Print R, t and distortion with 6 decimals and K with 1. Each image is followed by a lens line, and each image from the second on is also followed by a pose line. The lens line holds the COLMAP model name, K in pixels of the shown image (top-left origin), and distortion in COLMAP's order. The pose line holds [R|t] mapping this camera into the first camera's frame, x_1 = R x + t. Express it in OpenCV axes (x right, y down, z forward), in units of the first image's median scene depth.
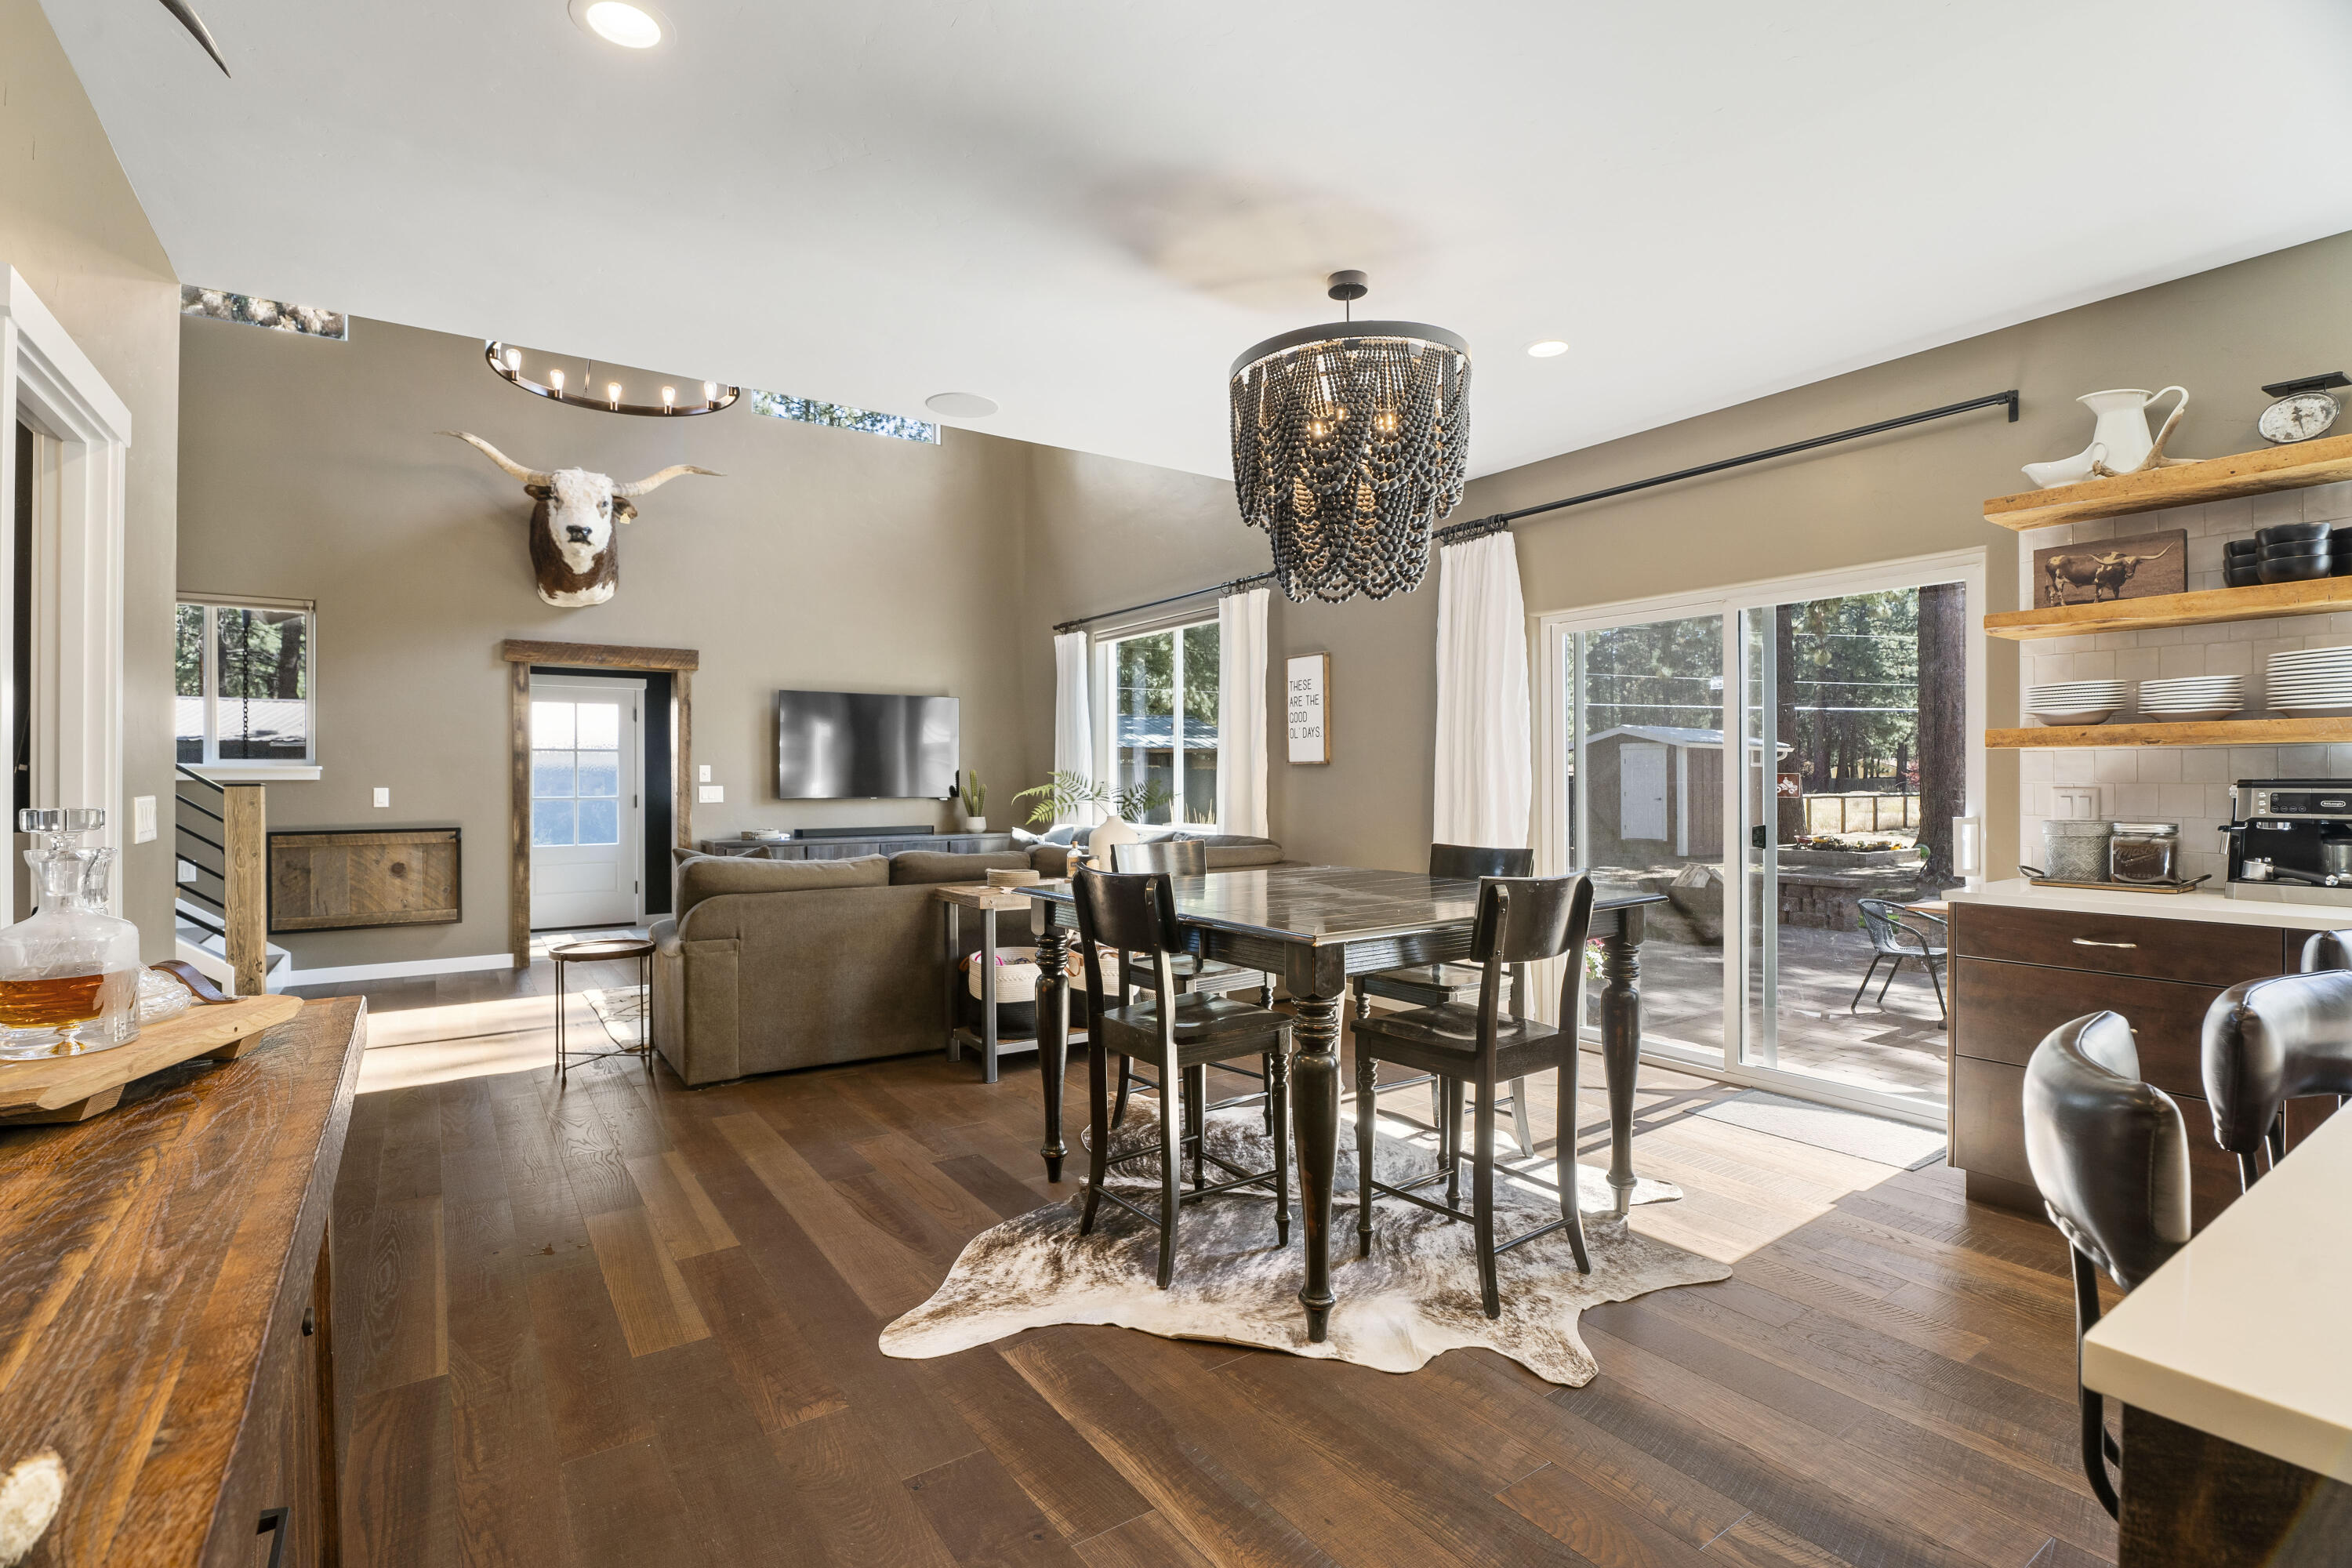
lens RADIAL K [[1082.5, 0, 1167.3], [0, 1082.5, 767.1], [0, 0, 1]] dist [-0.014497, 0.000054]
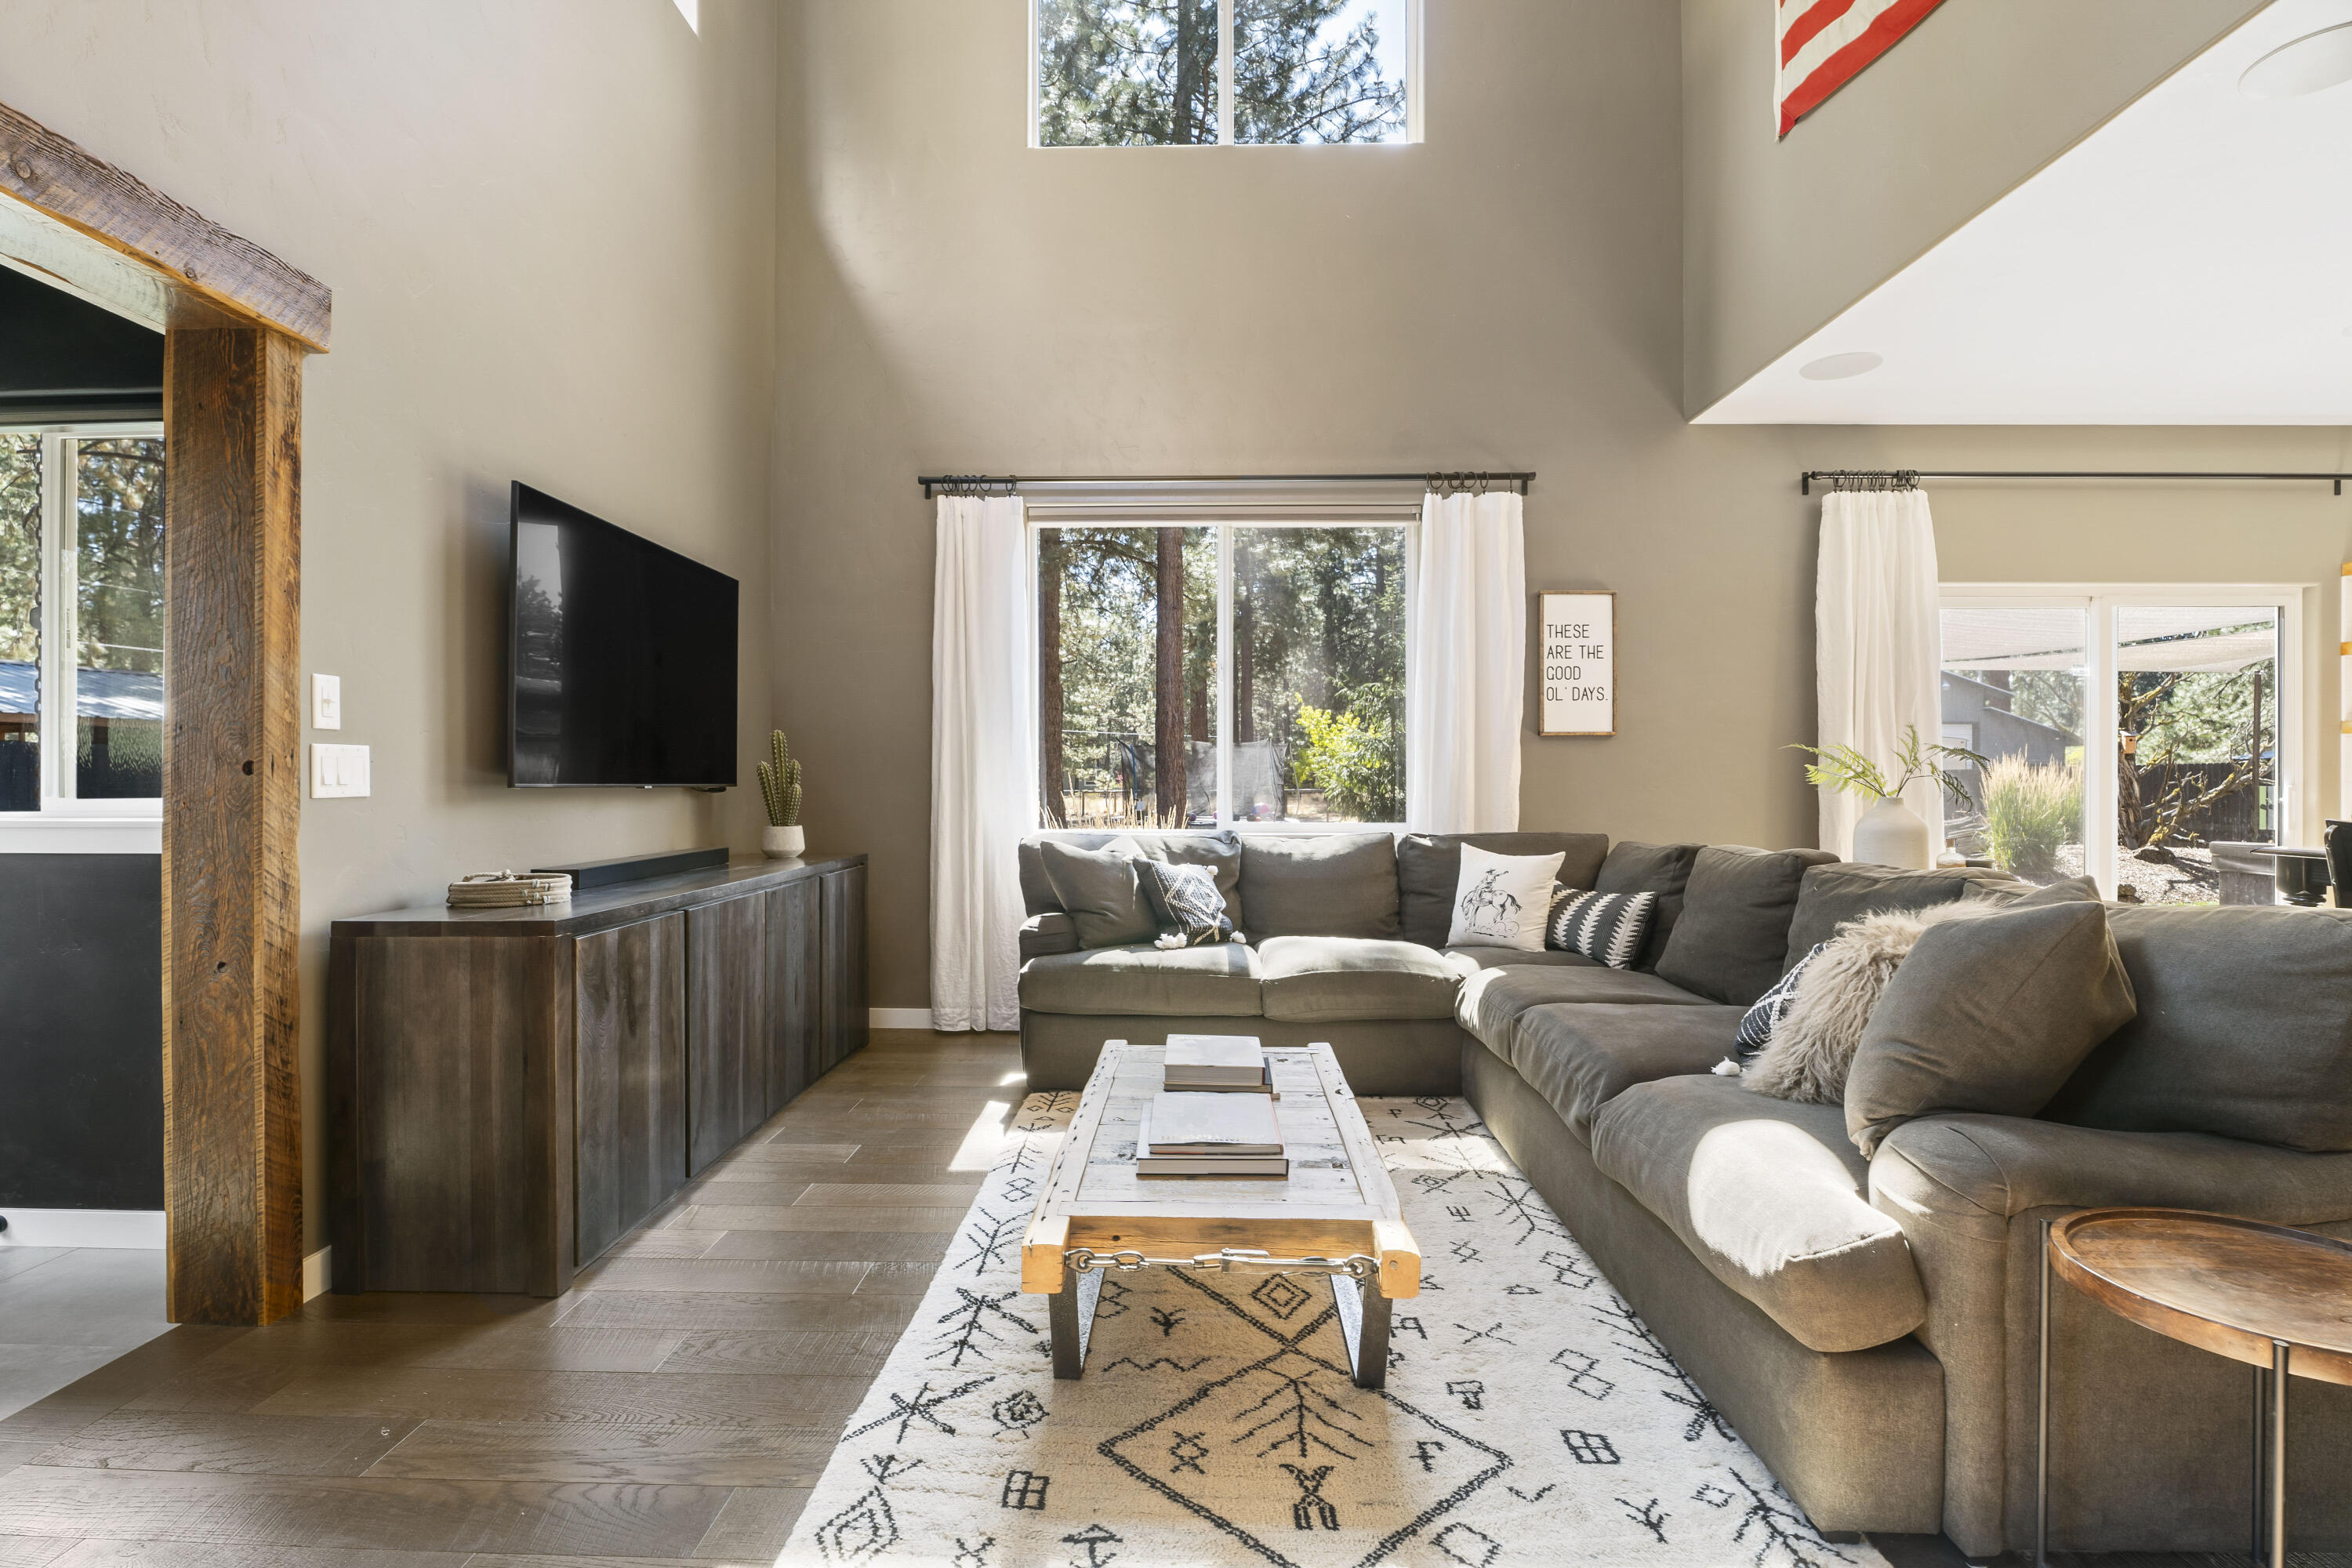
lens RADIAL K [[1099.0, 0, 1167.3], [0, 1099.0, 776.7], [0, 0, 1]] dist [-0.017193, 0.000177]
pose [[0.585326, 0.007400, 0.810764, -0.624766], [-0.011394, 0.999935, -0.000901, 0.028571], [-0.810718, -0.008711, 0.585372, 0.731888]]
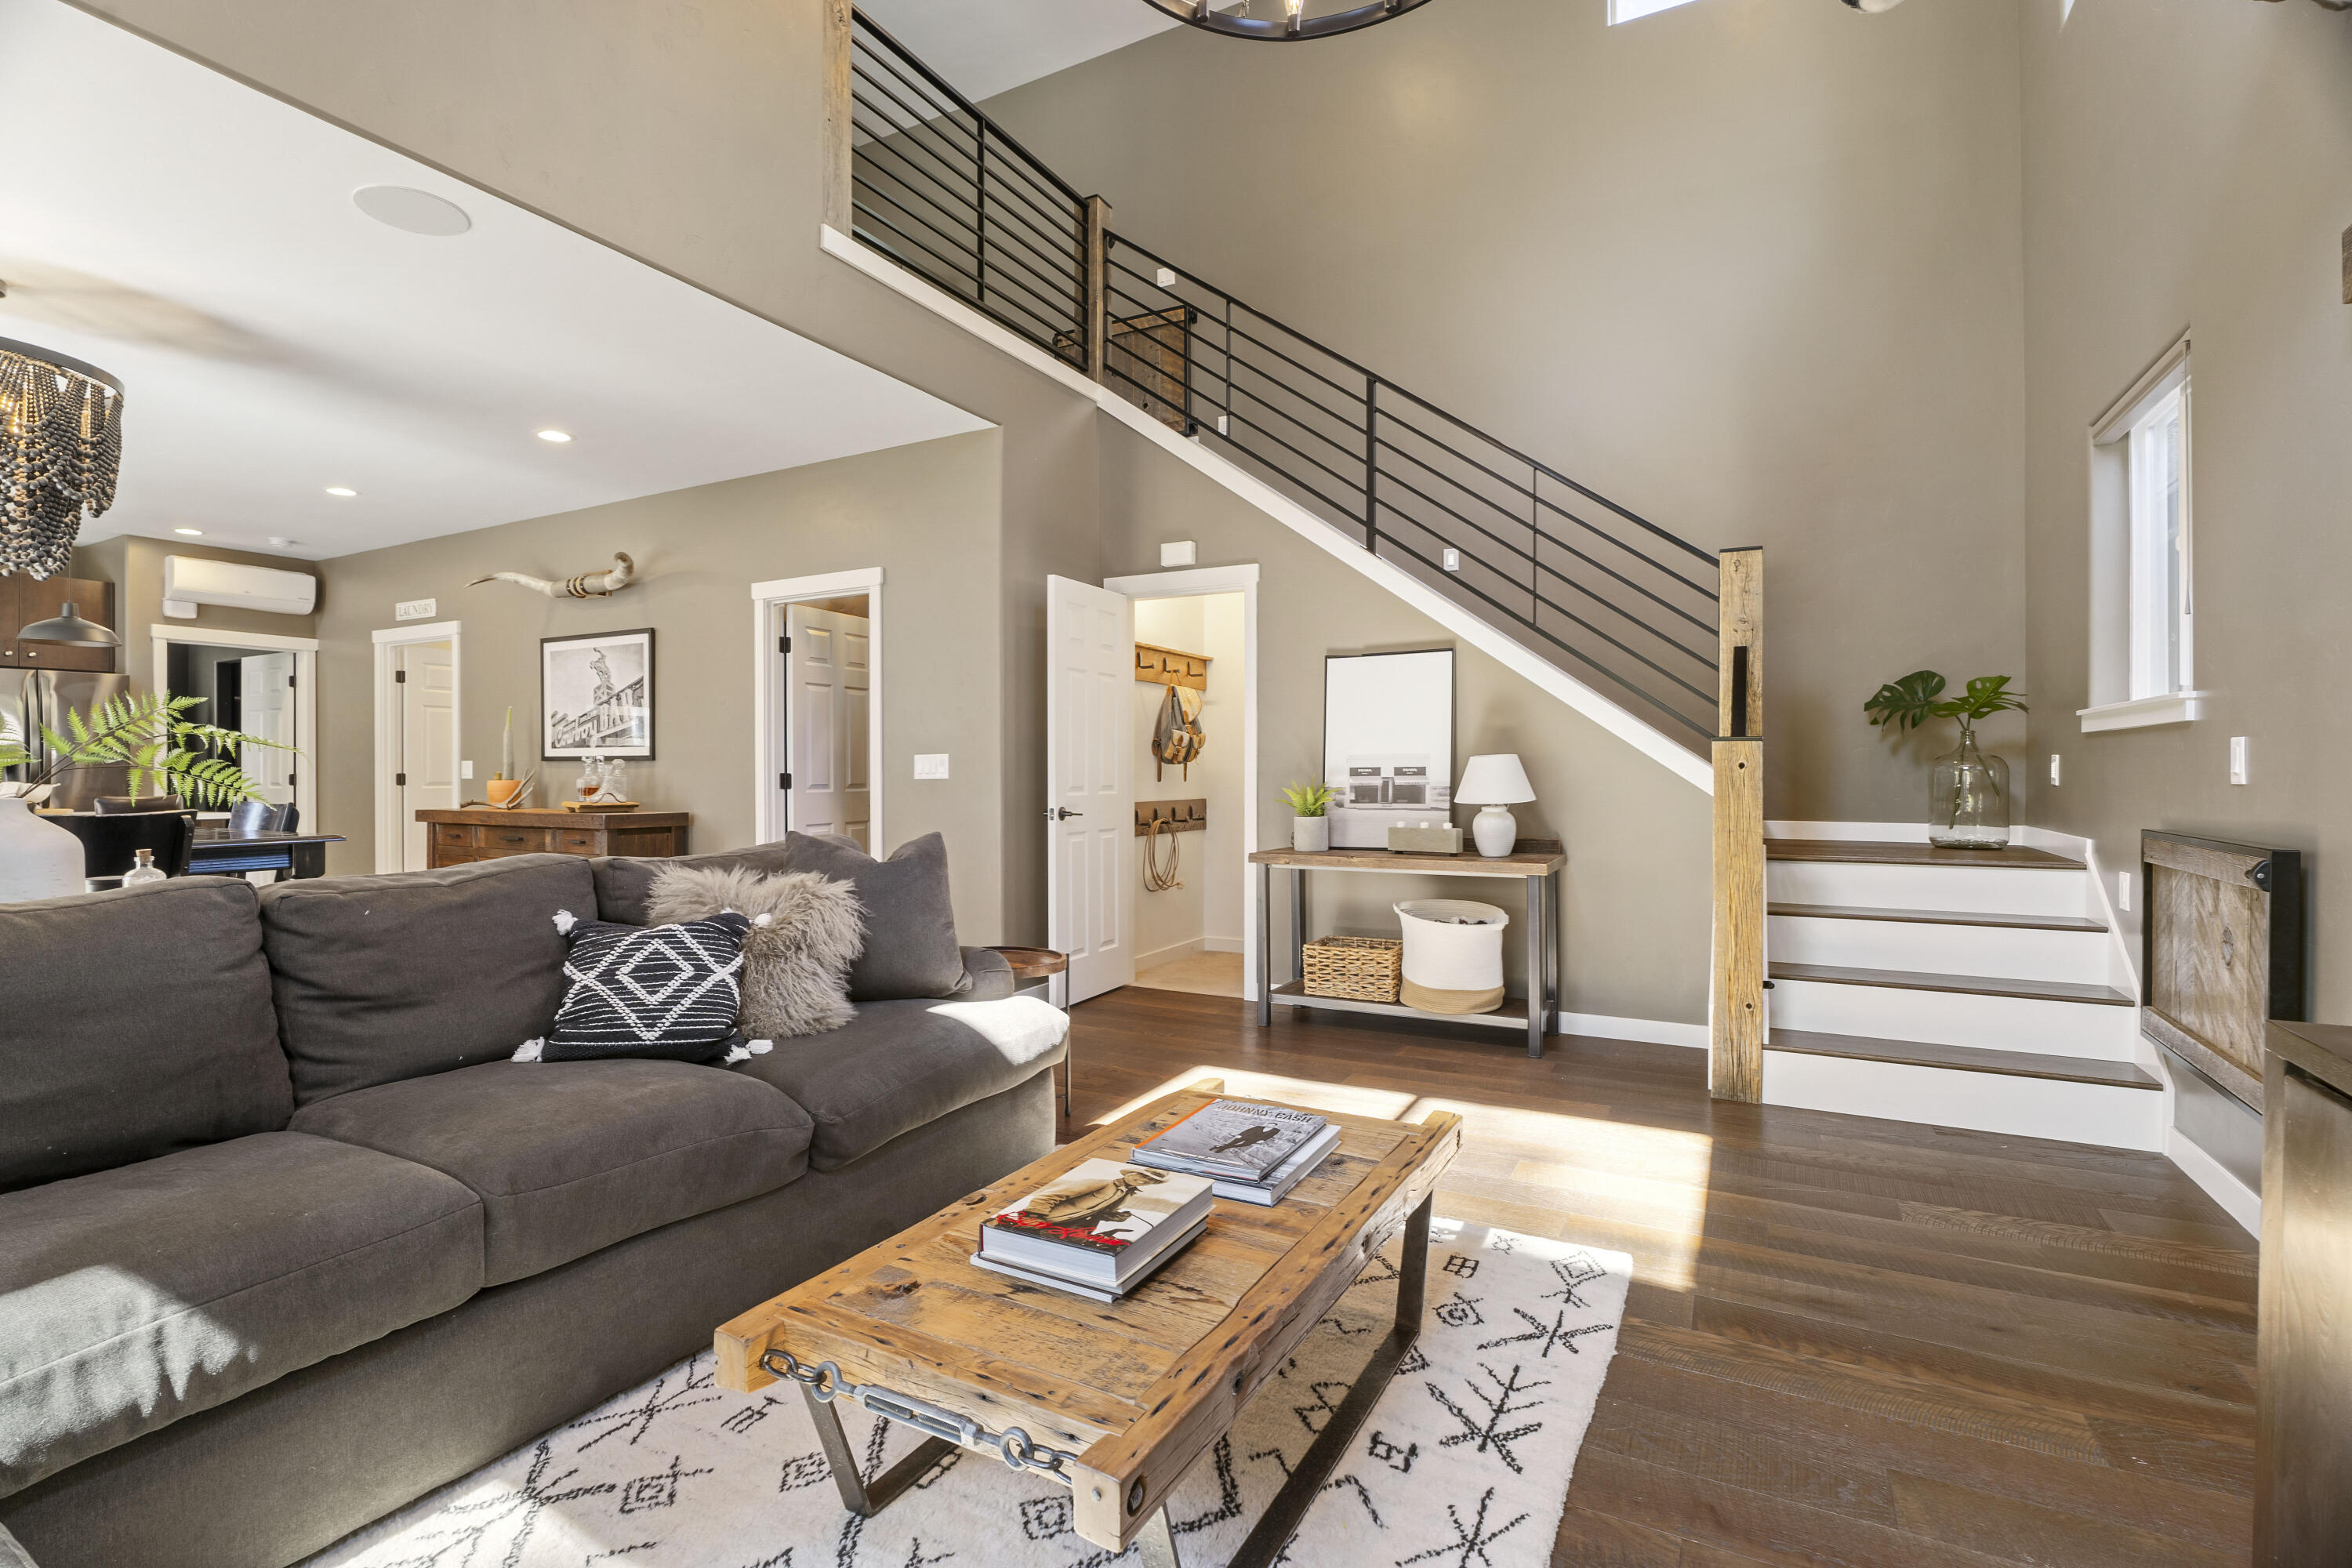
lens RADIAL K [[1086.2, 0, 1162.1], [0, 1086.2, 776.0], [0, 0, 1]] dist [-0.019478, -0.000035]
pose [[-0.892847, 0.006820, -0.450308, -0.197031], [0.010306, 0.999933, -0.005291, 0.031991], [0.450242, -0.009365, -0.892858, 1.173177]]
